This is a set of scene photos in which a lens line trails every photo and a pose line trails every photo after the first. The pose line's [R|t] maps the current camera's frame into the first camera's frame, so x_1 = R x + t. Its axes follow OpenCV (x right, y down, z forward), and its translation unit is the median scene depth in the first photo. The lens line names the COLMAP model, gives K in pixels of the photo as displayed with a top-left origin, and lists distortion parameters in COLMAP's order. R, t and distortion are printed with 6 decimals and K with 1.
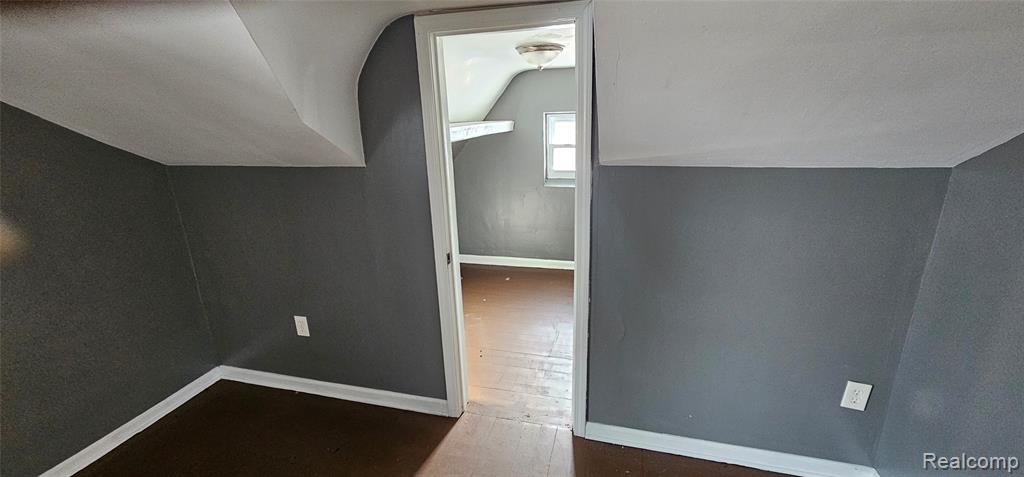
lens RADIAL K [[419.6, 0, 511.8], [0, 419.6, 237.8], [0, 0, 1]] dist [0.001644, -0.000079]
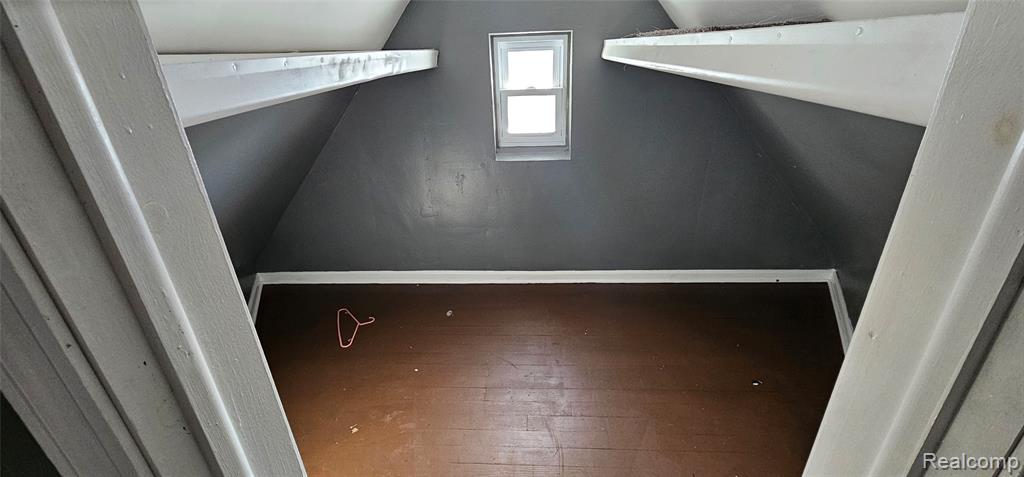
lens RADIAL K [[419.6, 0, 512.6], [0, 419.6, 238.0], [0, 0, 1]] dist [0.001644, -0.000079]
pose [[0.979331, -0.085523, 0.183292, -0.021617], [0.060218, 0.988398, 0.139436, -0.095856], [-0.193090, -0.125516, 0.973120, 0.382433]]
